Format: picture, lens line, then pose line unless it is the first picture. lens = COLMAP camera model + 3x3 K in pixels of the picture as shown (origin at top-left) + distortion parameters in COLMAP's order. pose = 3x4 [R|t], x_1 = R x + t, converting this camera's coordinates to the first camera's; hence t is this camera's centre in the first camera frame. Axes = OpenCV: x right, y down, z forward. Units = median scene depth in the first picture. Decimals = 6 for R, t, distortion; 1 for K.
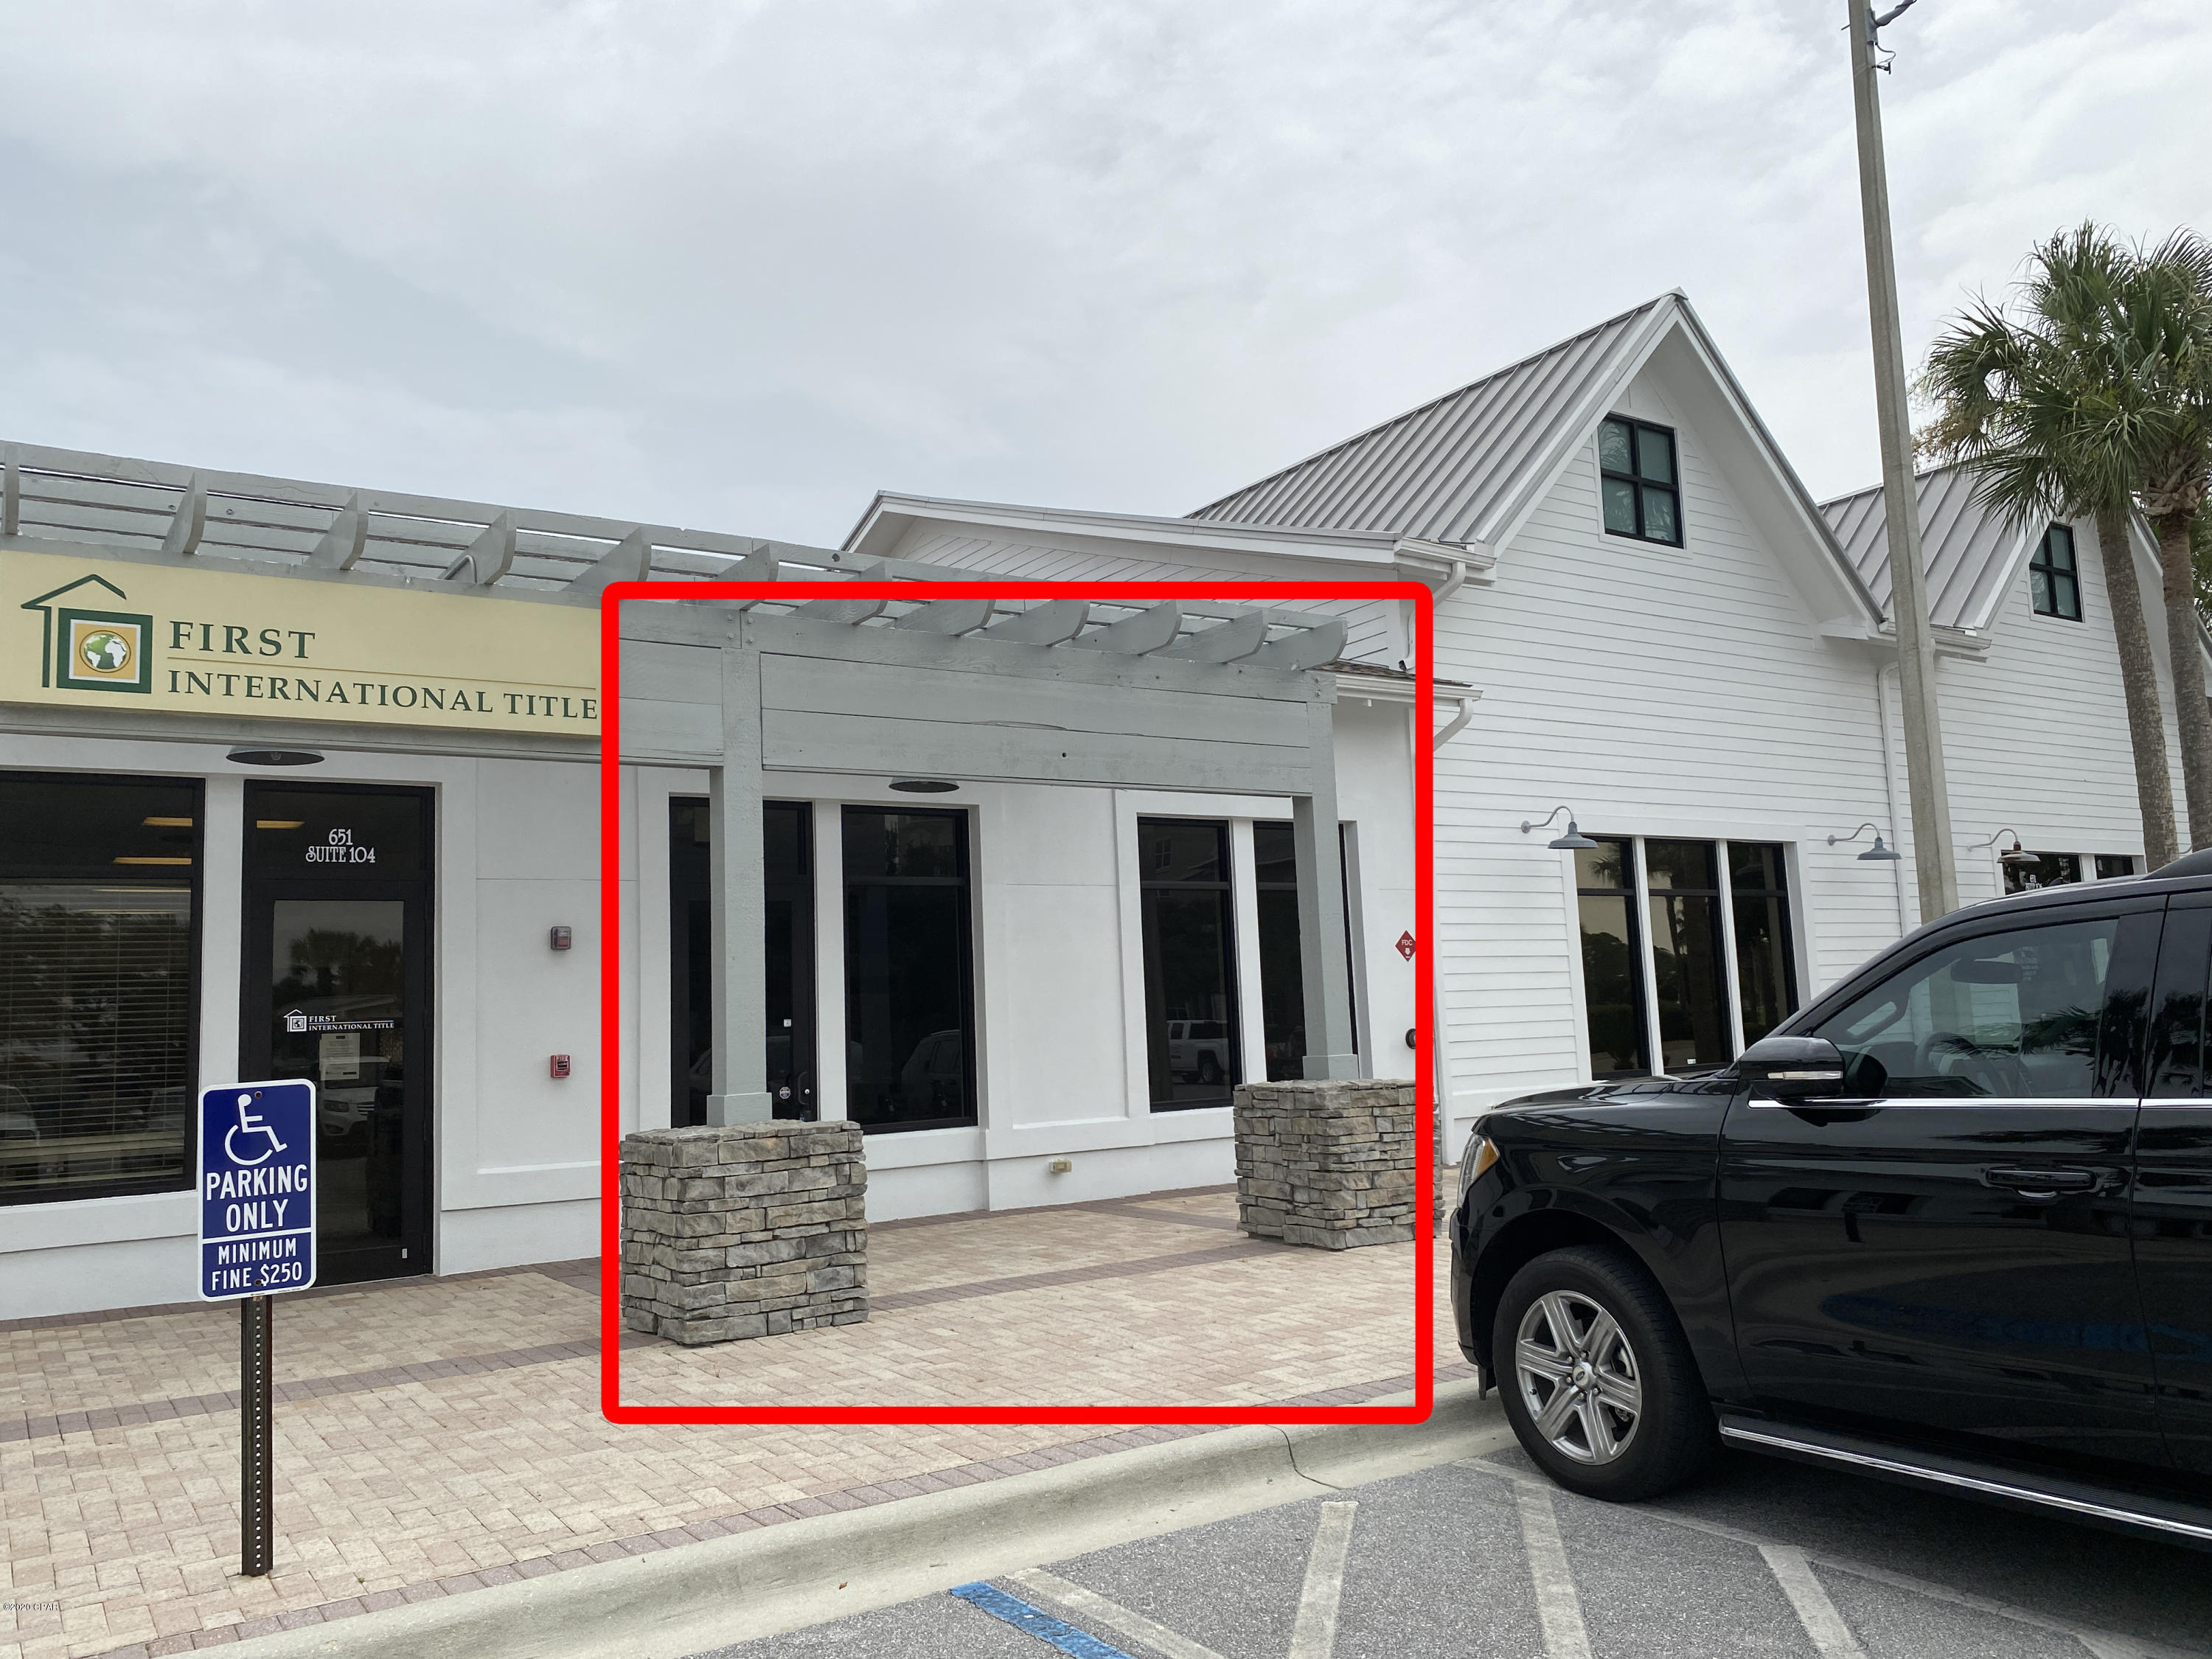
lens RADIAL K [[1660.5, 0, 1151.4], [0, 1660.5, 827.8], [0, 0, 1]] dist [0.035939, -0.045398]
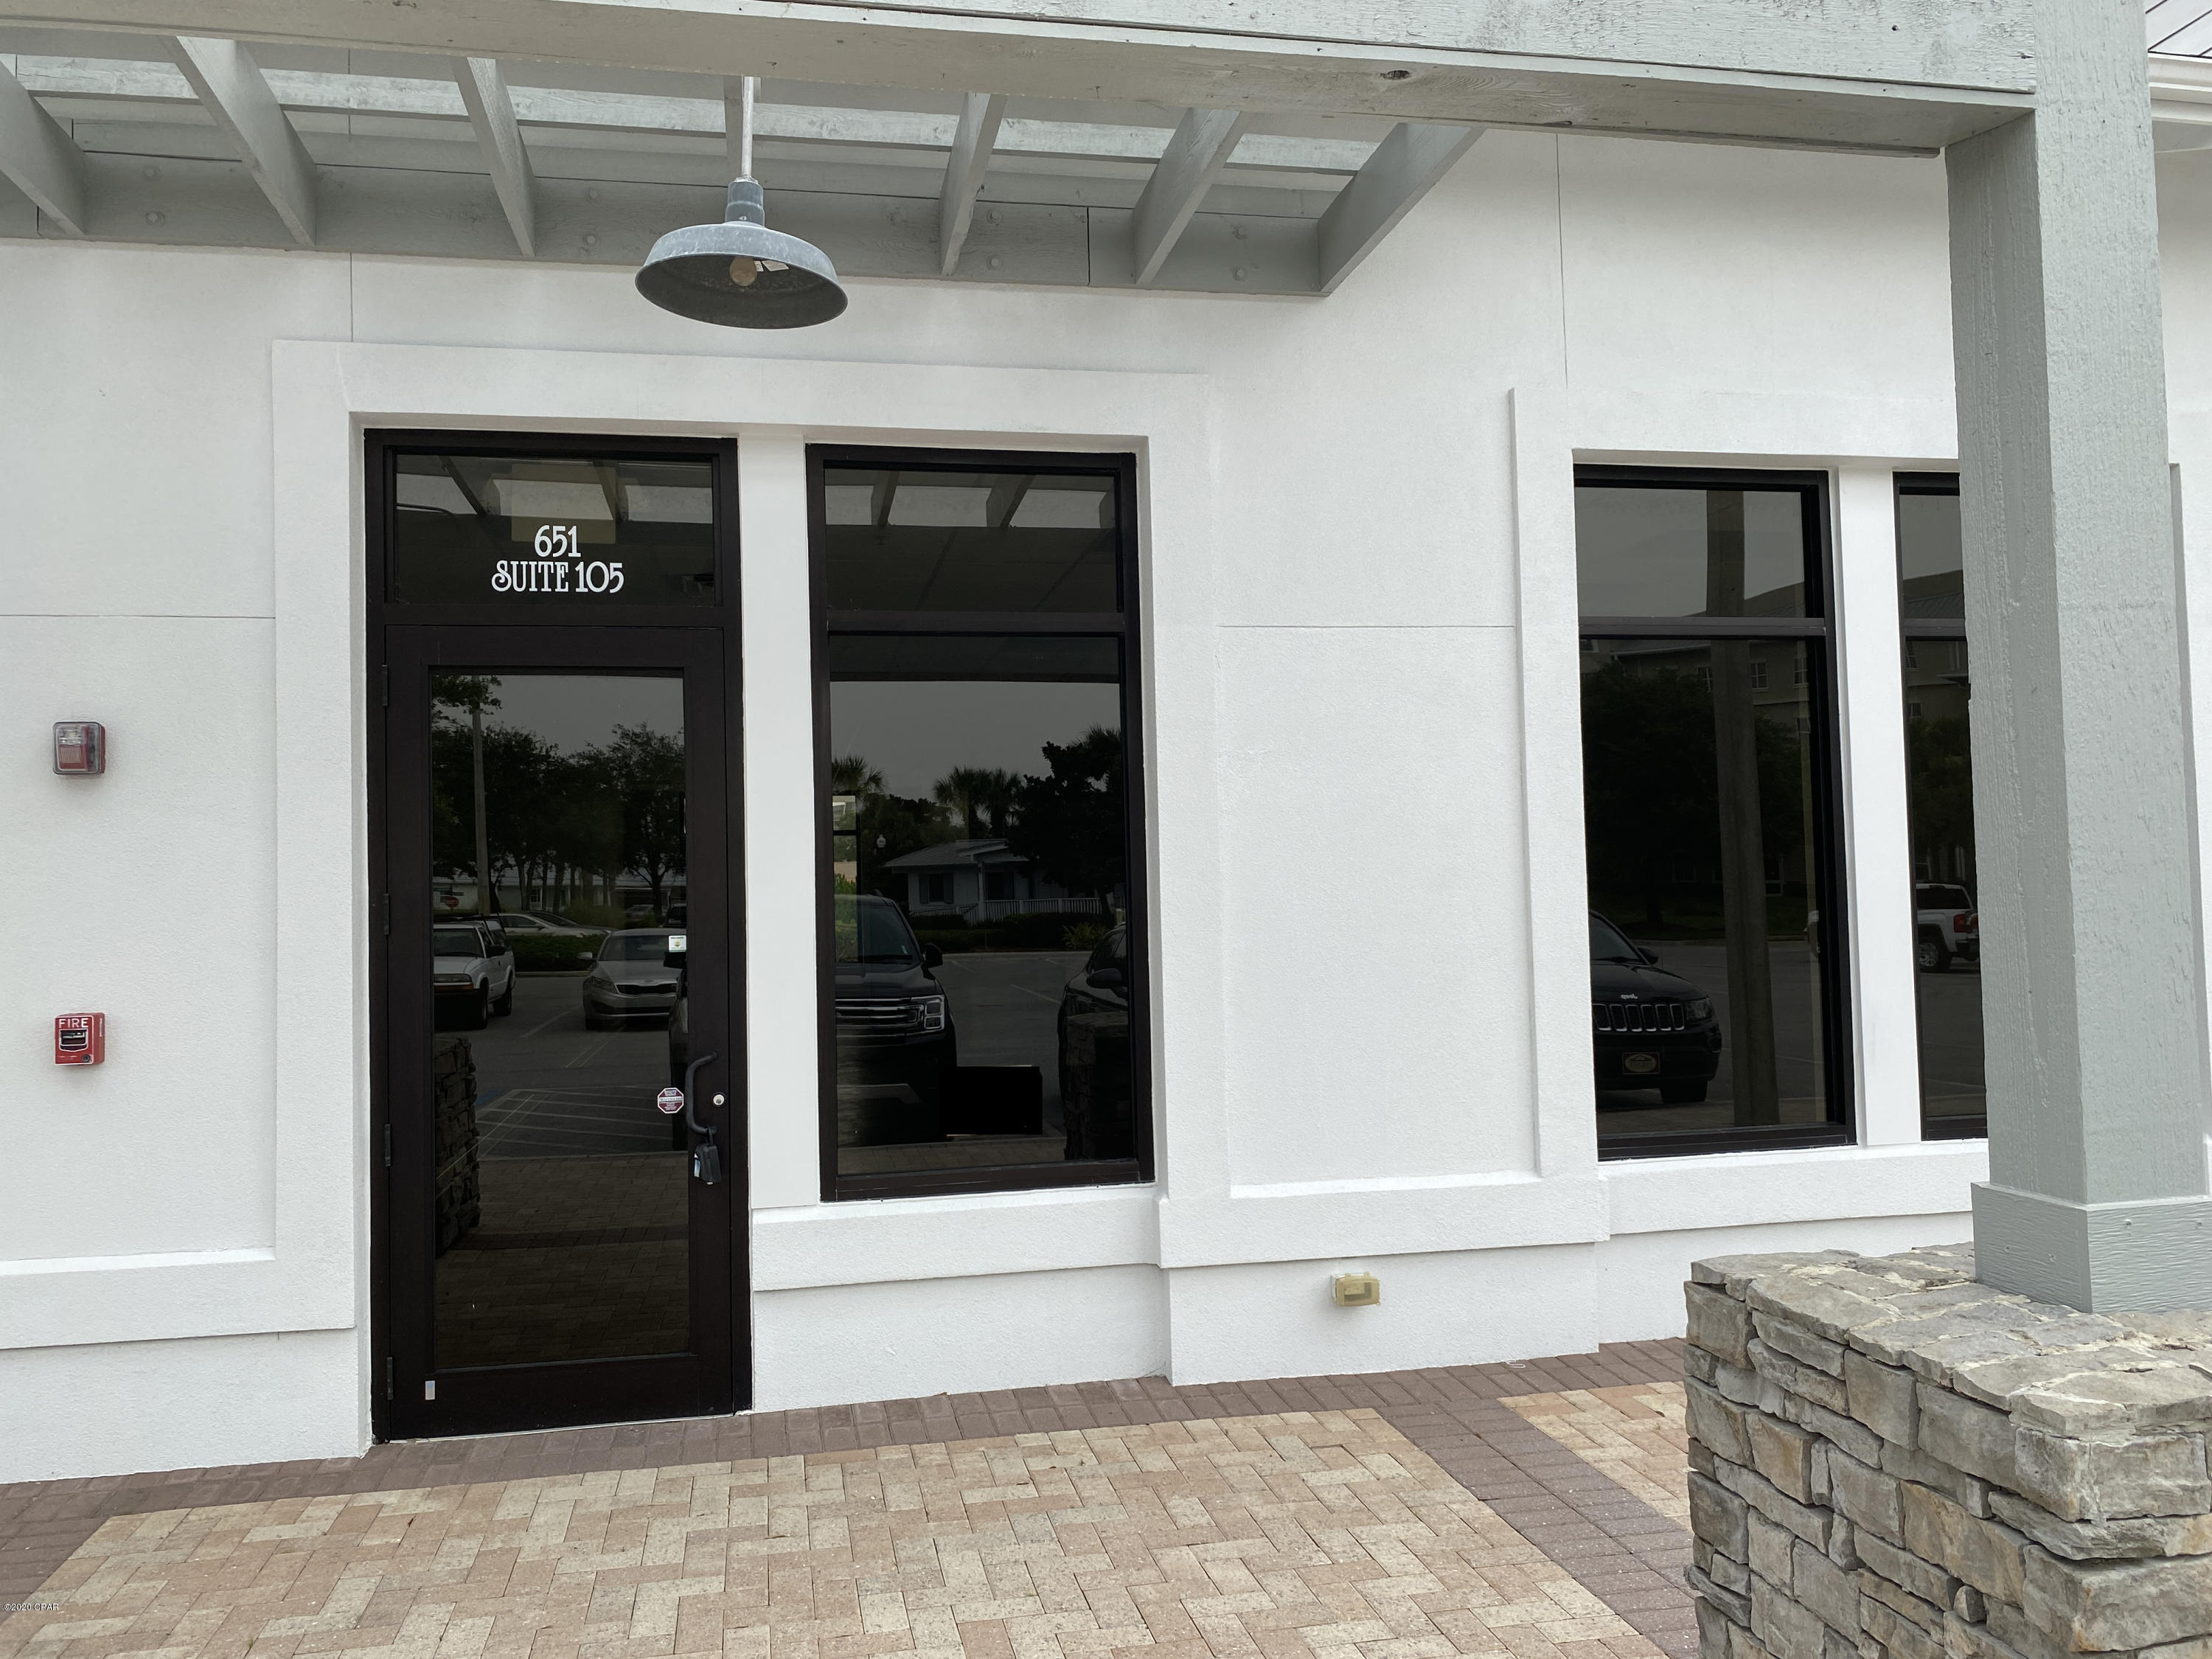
lens RADIAL K [[1660.5, 0, 1151.4], [0, 1660.5, 827.8], [0, 0, 1]] dist [0.035939, -0.045398]
pose [[0.919009, 0.007794, -0.394160, 0.065372], [0.030076, 0.995505, 0.089810, 0.049430], [0.393088, -0.094391, 0.914643, 0.621470]]
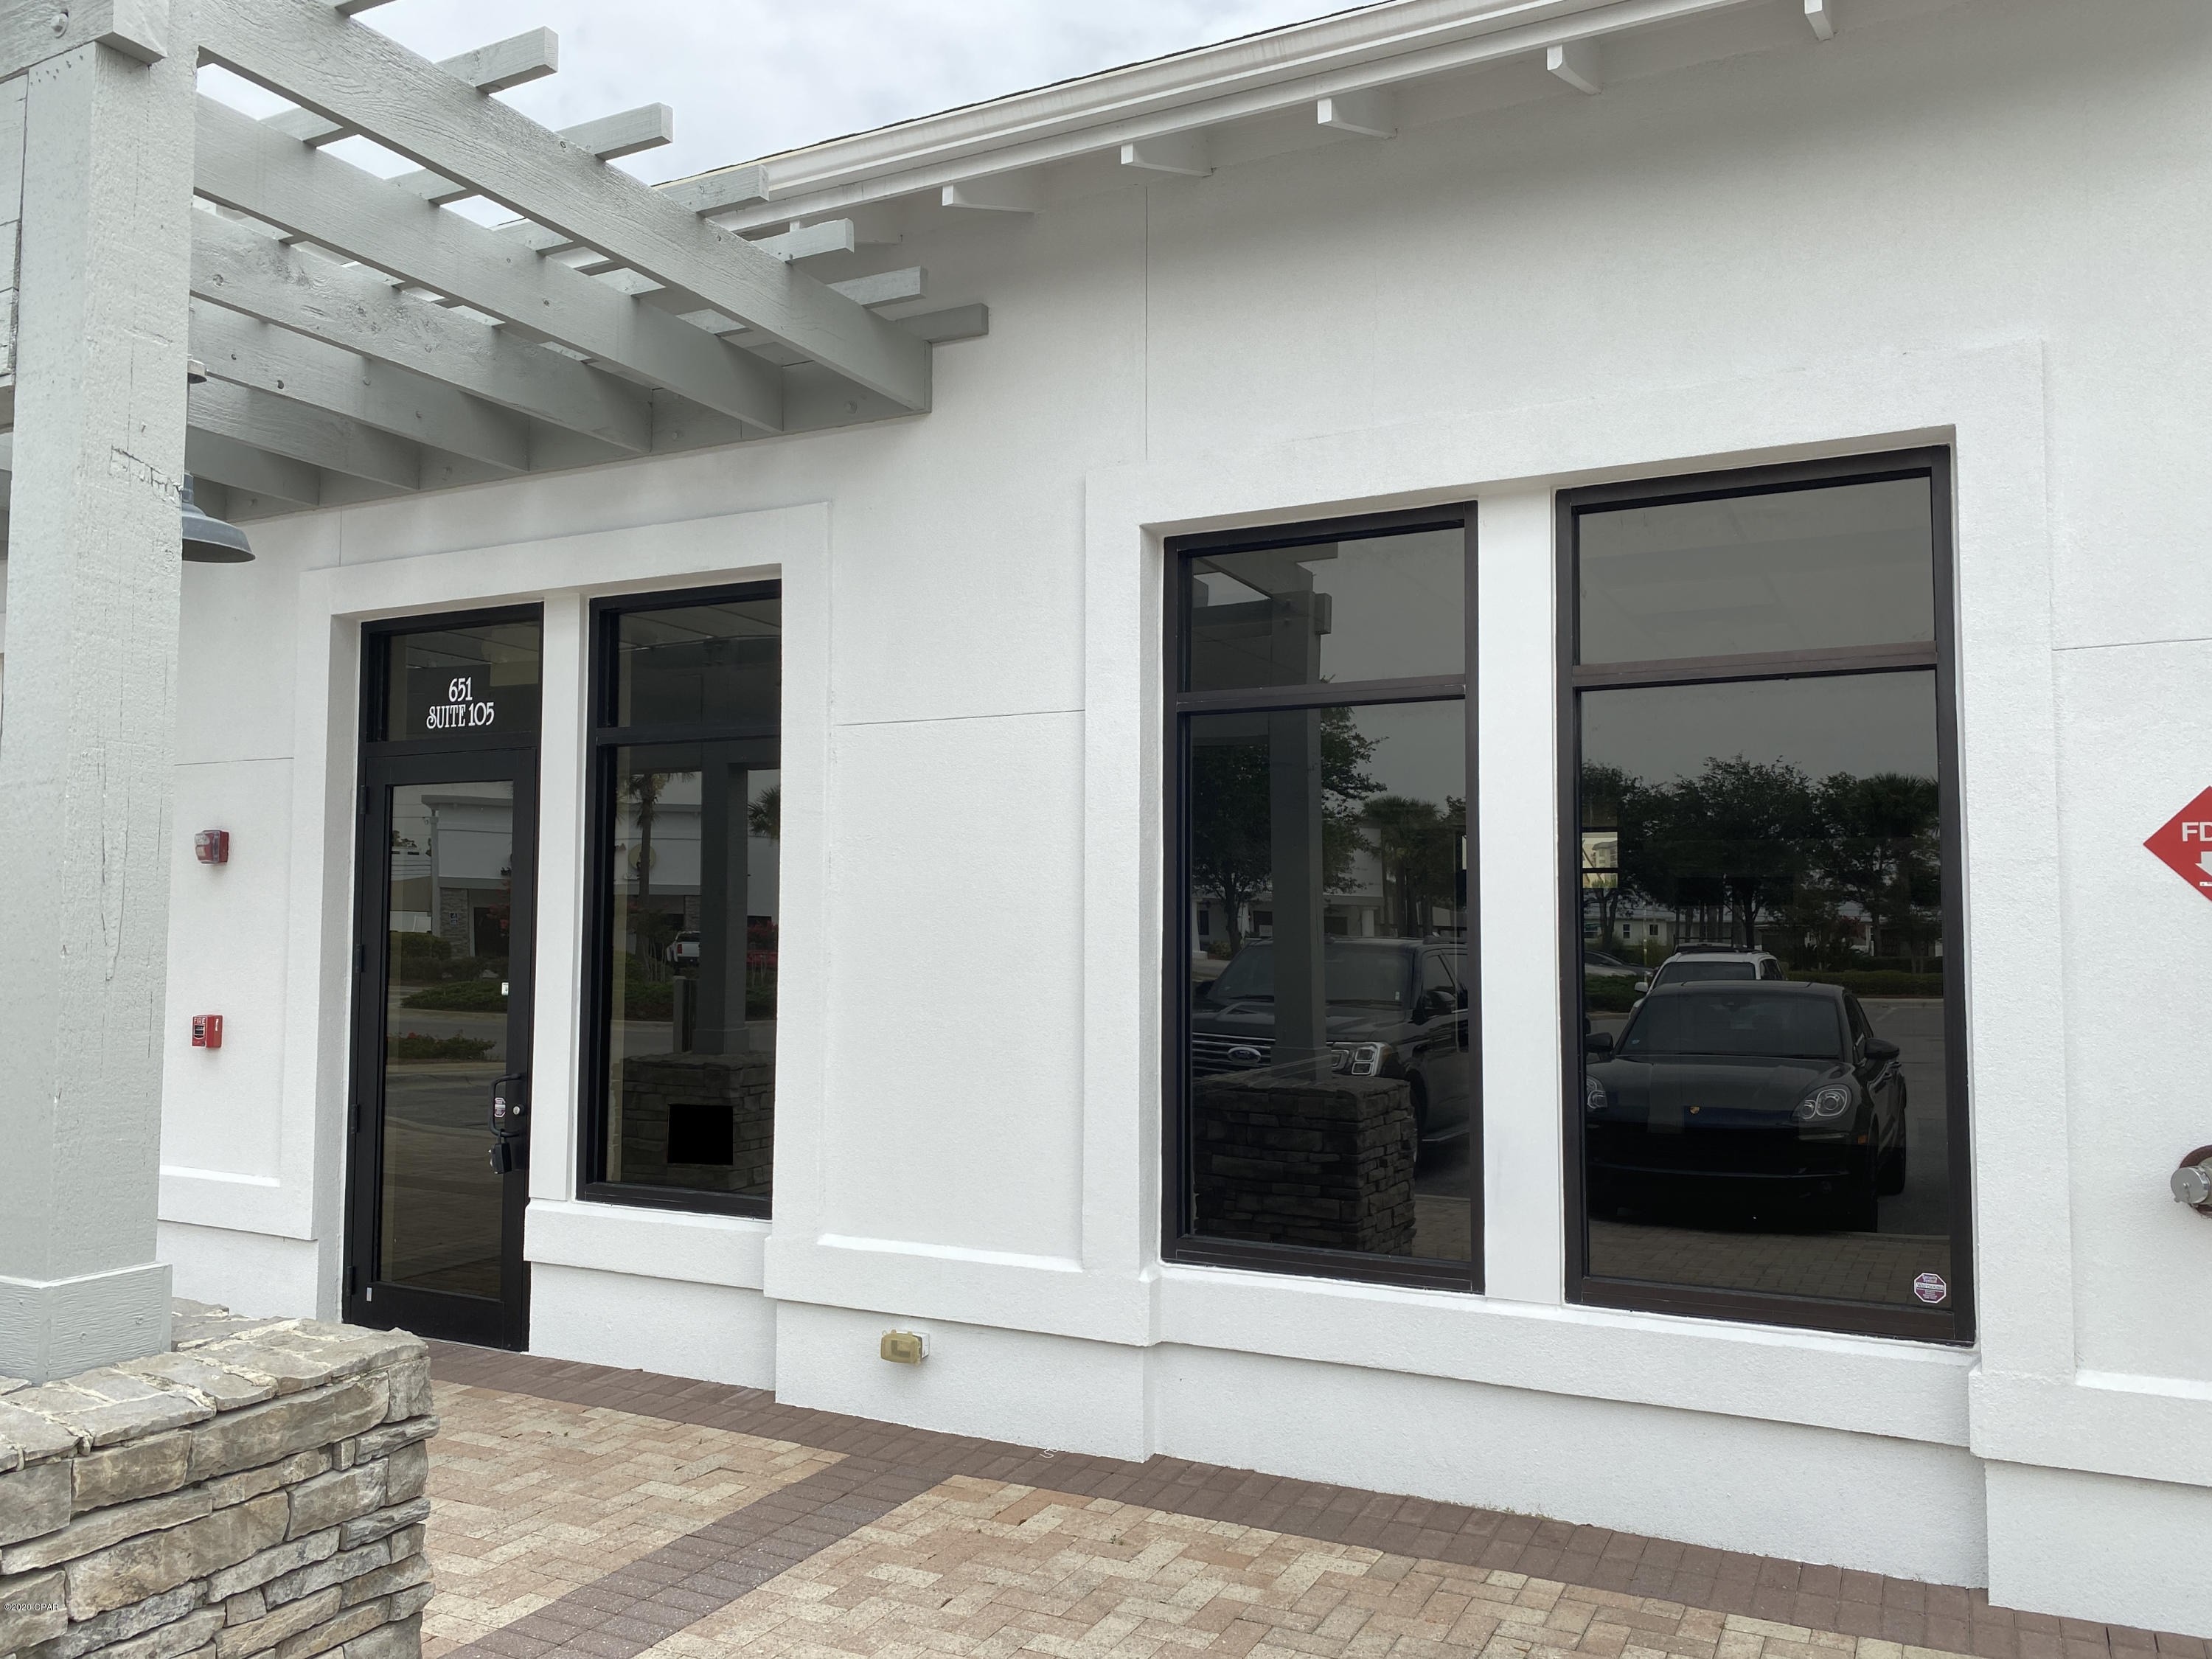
lens RADIAL K [[1660.5, 0, 1151.4], [0, 1660.5, 827.8], [0, 0, 1]] dist [0.035939, -0.045398]
pose [[0.486695, -0.008350, -0.873532, 0.378250], [0.074807, 0.996680, 0.032152, 0.057622], [0.870363, -0.080995, 0.485704, 0.874503]]
